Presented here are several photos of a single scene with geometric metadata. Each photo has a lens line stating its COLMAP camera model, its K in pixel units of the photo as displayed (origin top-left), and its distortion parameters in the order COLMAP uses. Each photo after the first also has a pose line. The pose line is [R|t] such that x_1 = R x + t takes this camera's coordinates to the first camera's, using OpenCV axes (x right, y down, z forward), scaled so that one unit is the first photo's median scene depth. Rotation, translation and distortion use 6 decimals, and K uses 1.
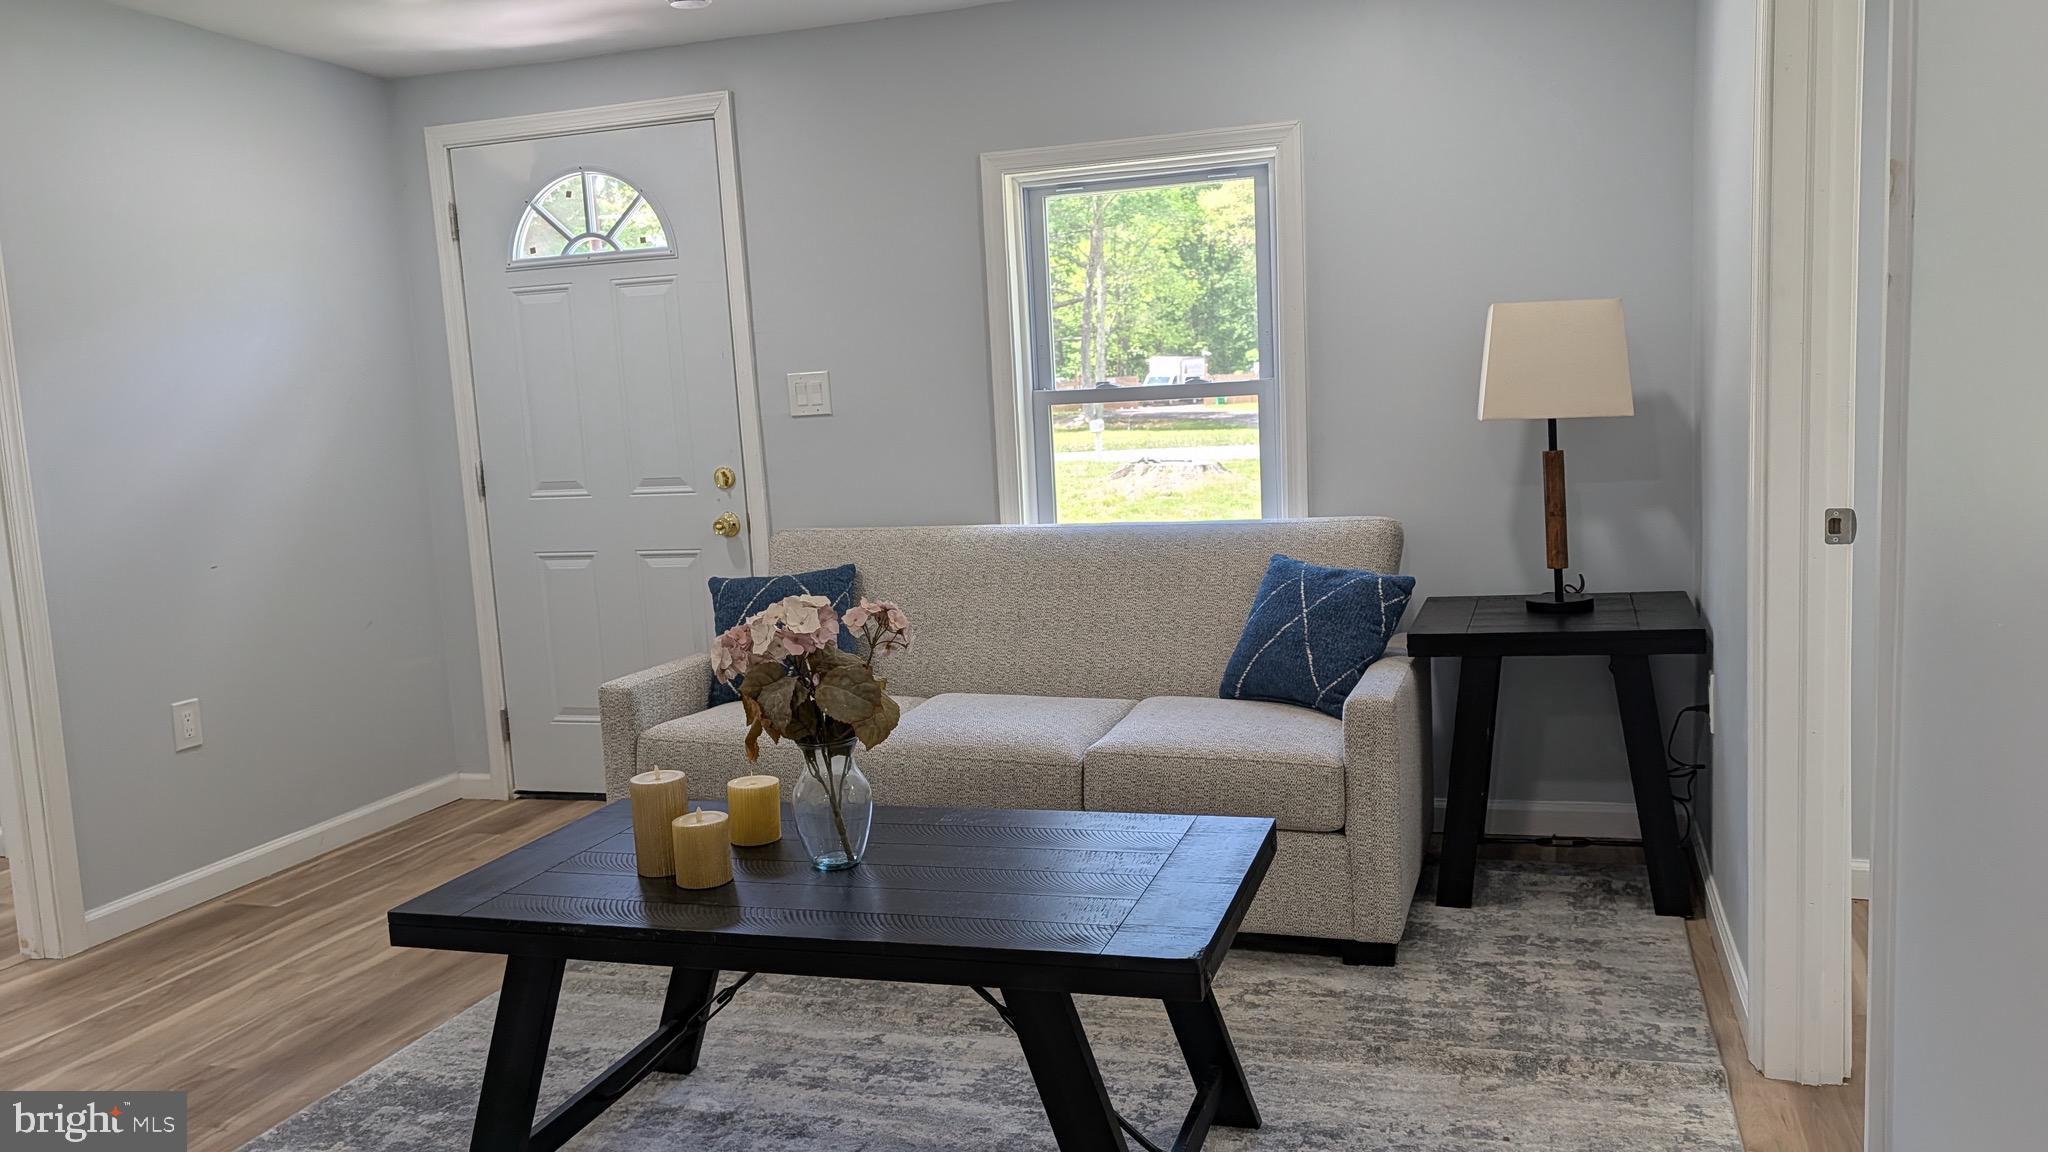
lens RADIAL K [[1489.8, 0, 1041.5], [0, 1489.8, 568.3], [0, 0, 1]] dist [0.028983, -0.022755]
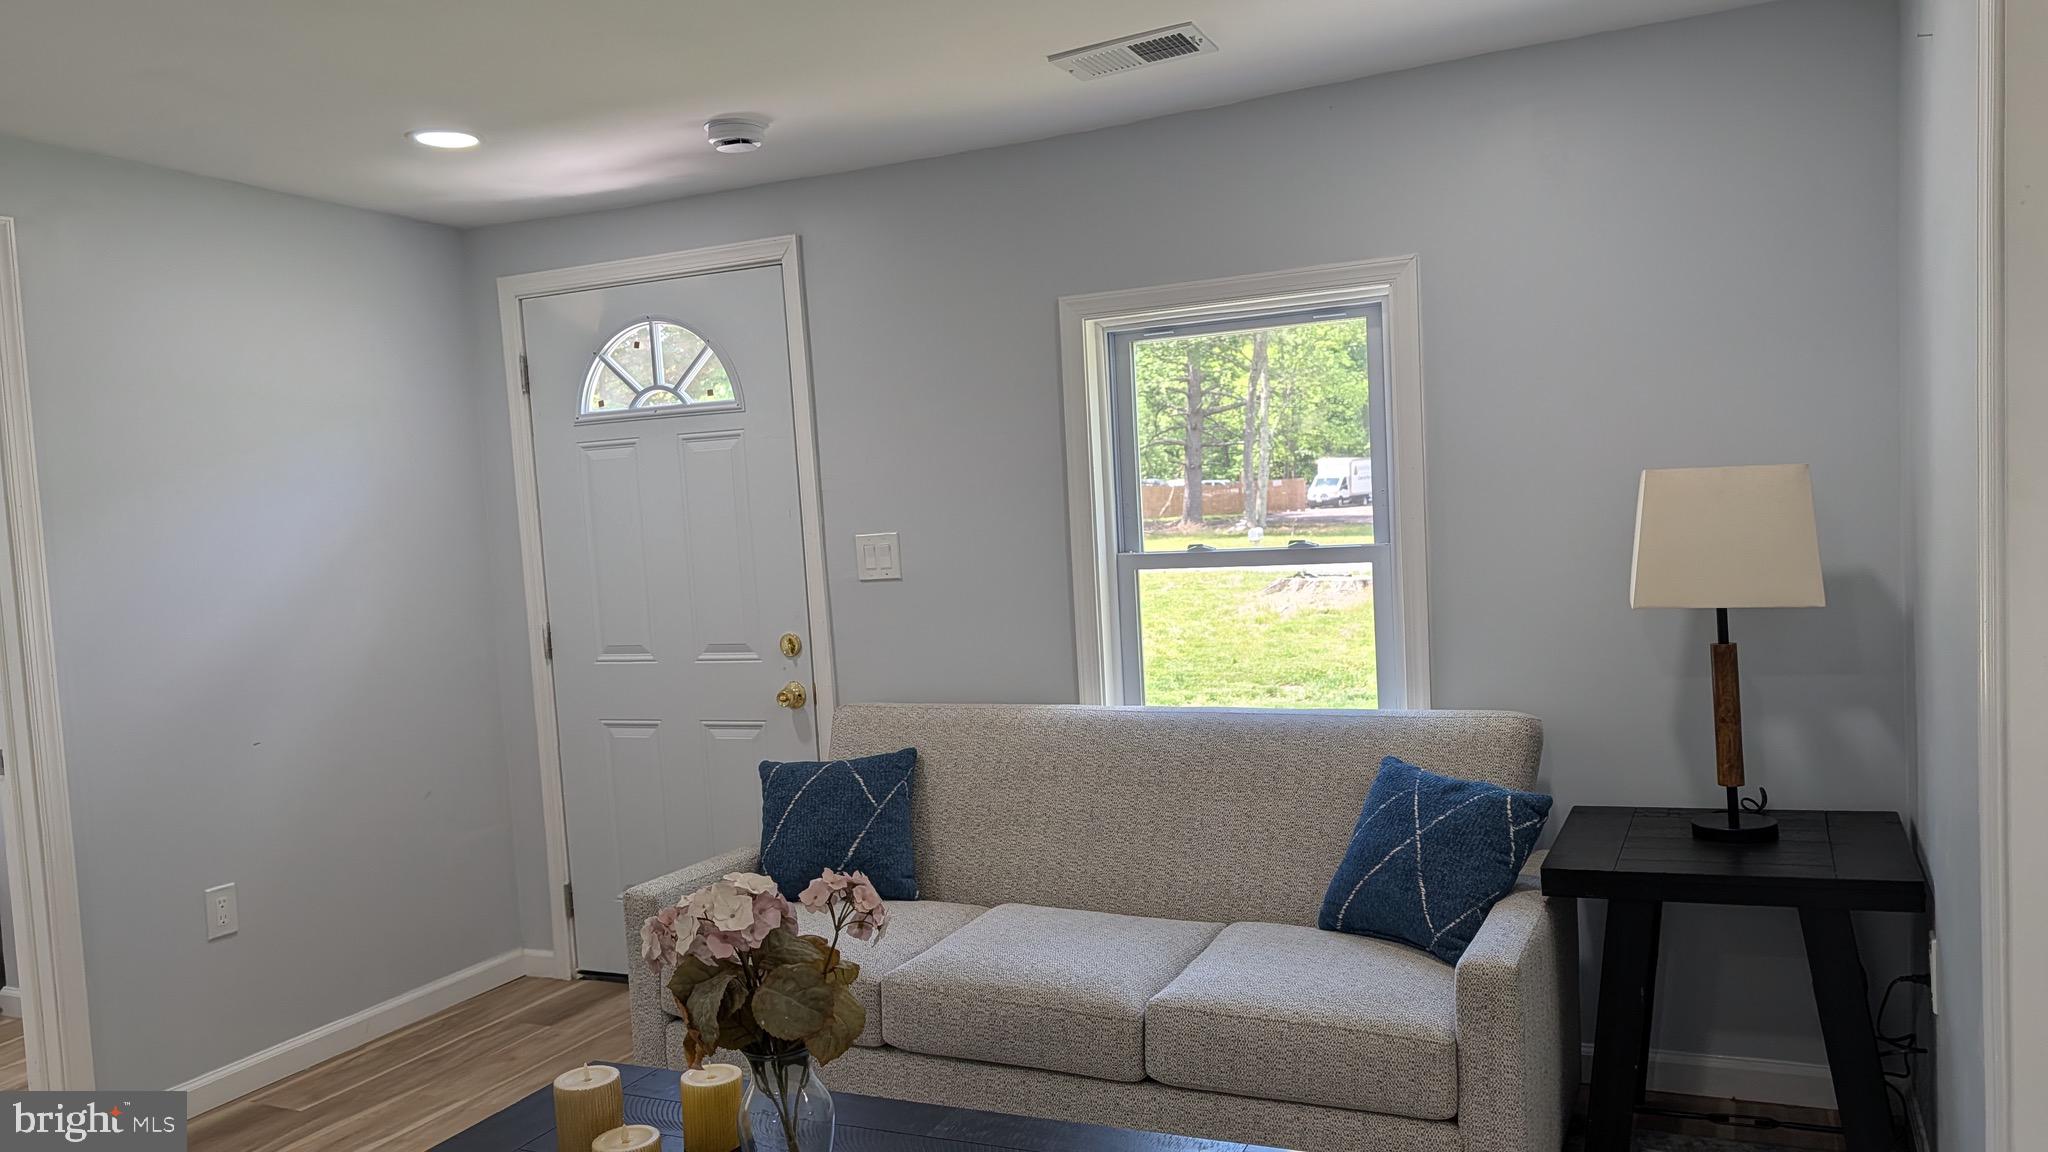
lens RADIAL K [[1489.8, 0, 1020.8], [0, 1489.8, 605.9], [0, 0, 1]] dist [0.028983, -0.022755]
pose [[0.992103, 0.004121, -0.125361, 0.056918], [-0.009402, 0.999092, -0.041561, -0.059399], [0.125076, 0.042411, 0.991240, 0.121636]]
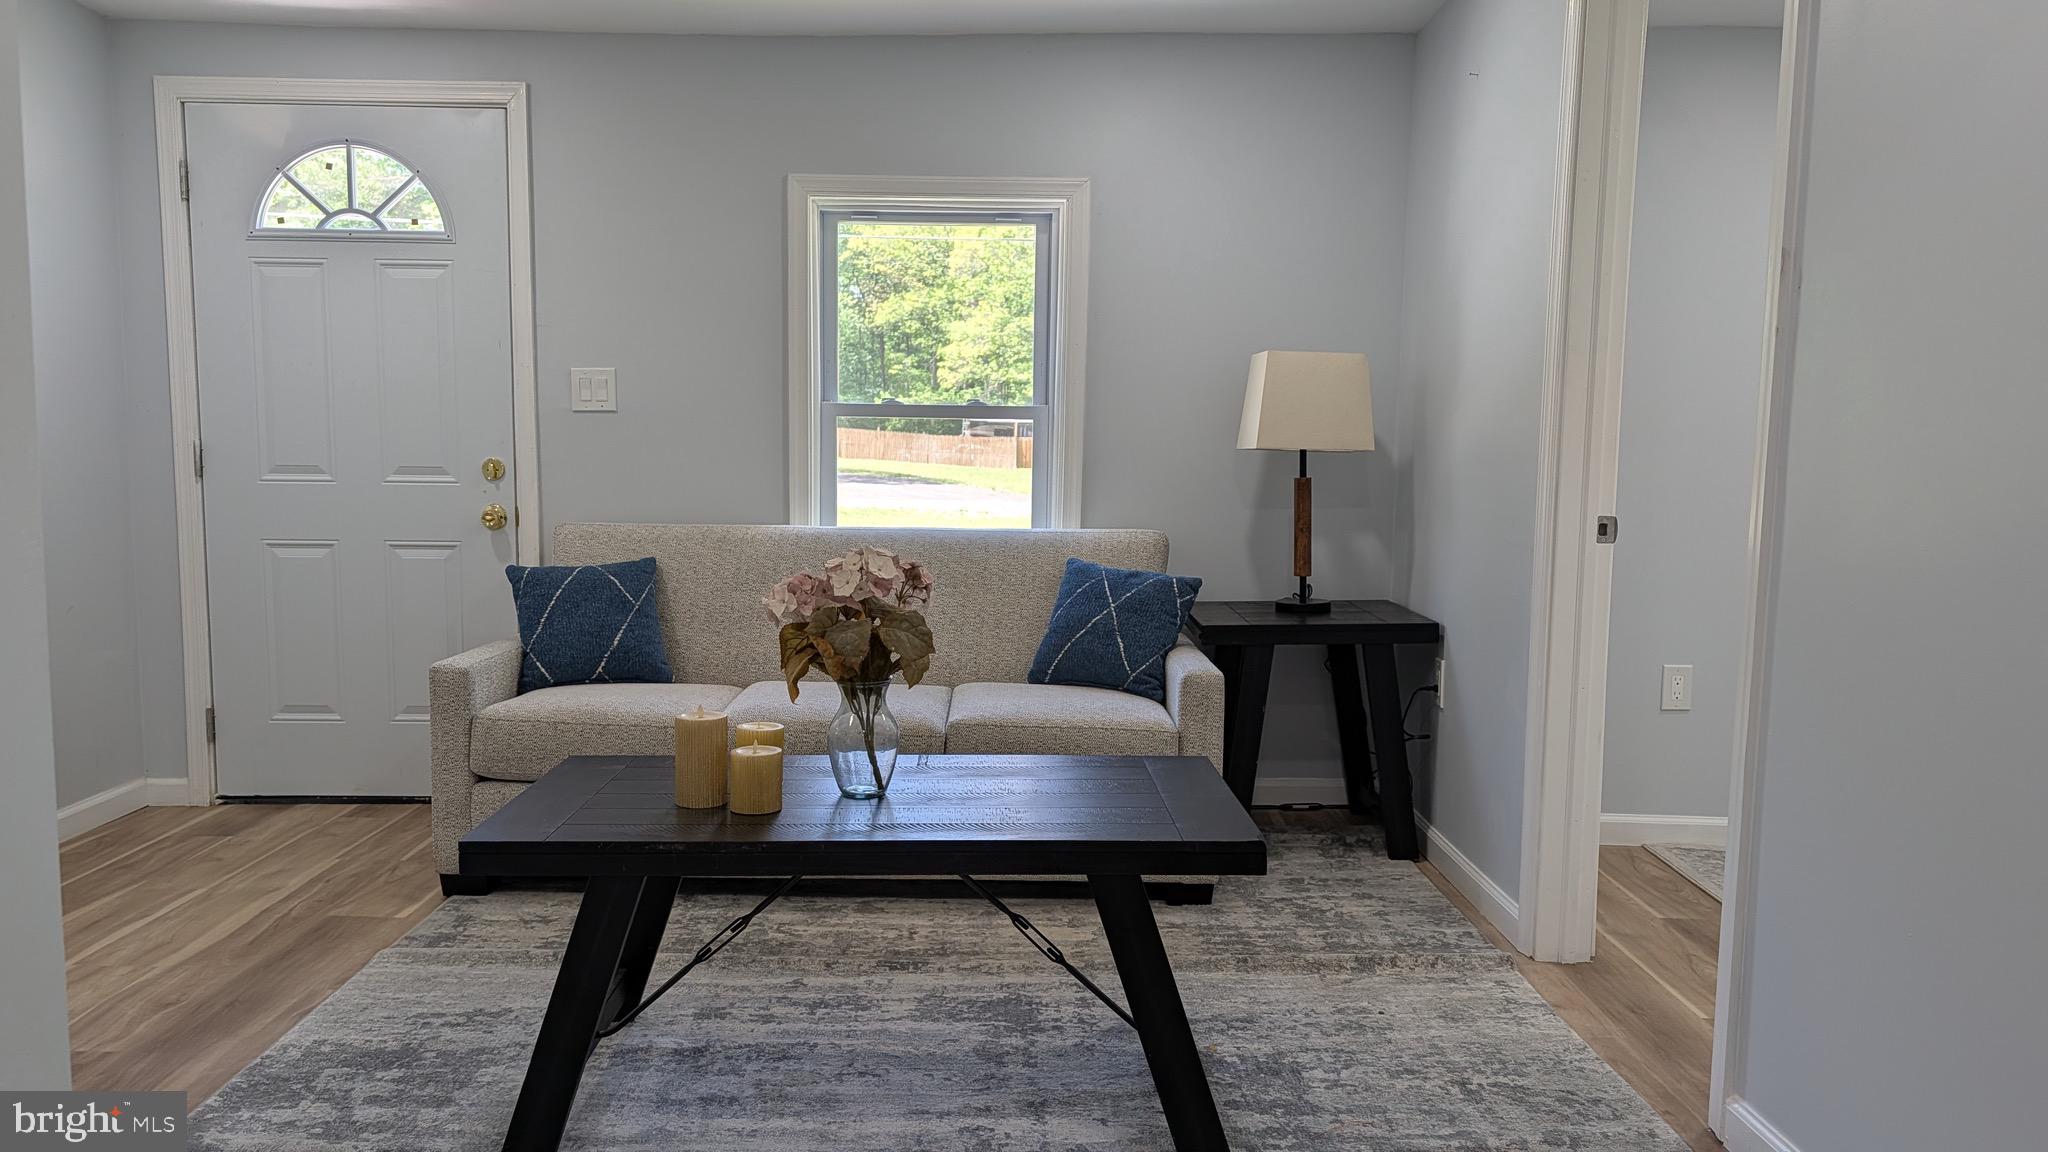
lens RADIAL K [[1489.8, 0, 995.1], [0, 1489.8, 590.3], [0, 0, 1]] dist [0.028983, -0.022755]
pose [[0.949857, 0.030032, 0.311239, -0.251543], [-0.022764, 0.999377, -0.026961, 0.047472], [-0.311854, 0.018525, 0.949949, -0.051622]]
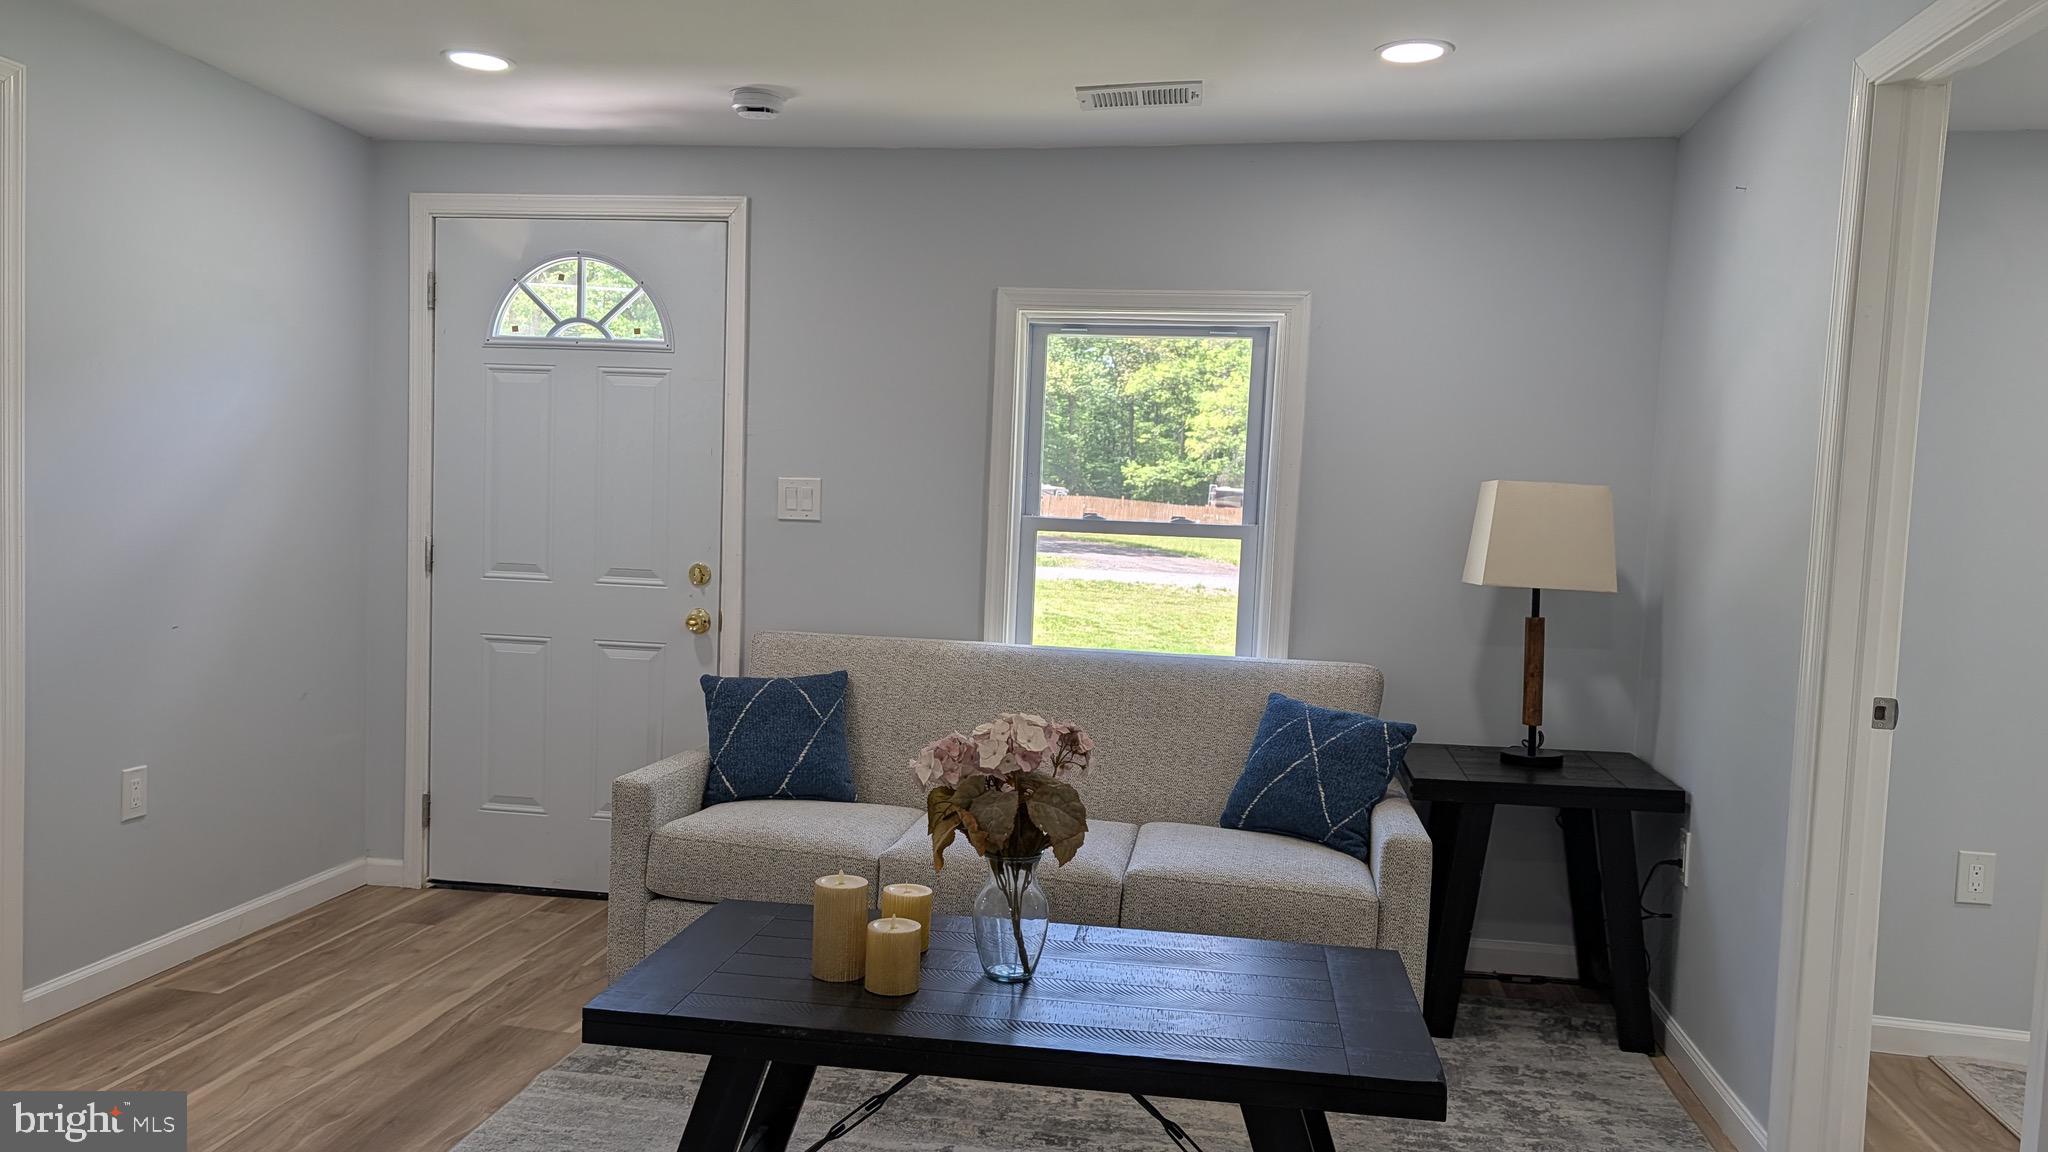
lens RADIAL K [[1489.8, 0, 999.2], [0, 1489.8, 595.9], [0, 0, 1]] dist [0.028983, -0.022755]
pose [[0.984814, 0.079513, 0.154337, -0.207866], [-0.070944, 0.995658, -0.060265, -0.000468], [-0.158459, 0.048401, 0.986179, -0.018156]]
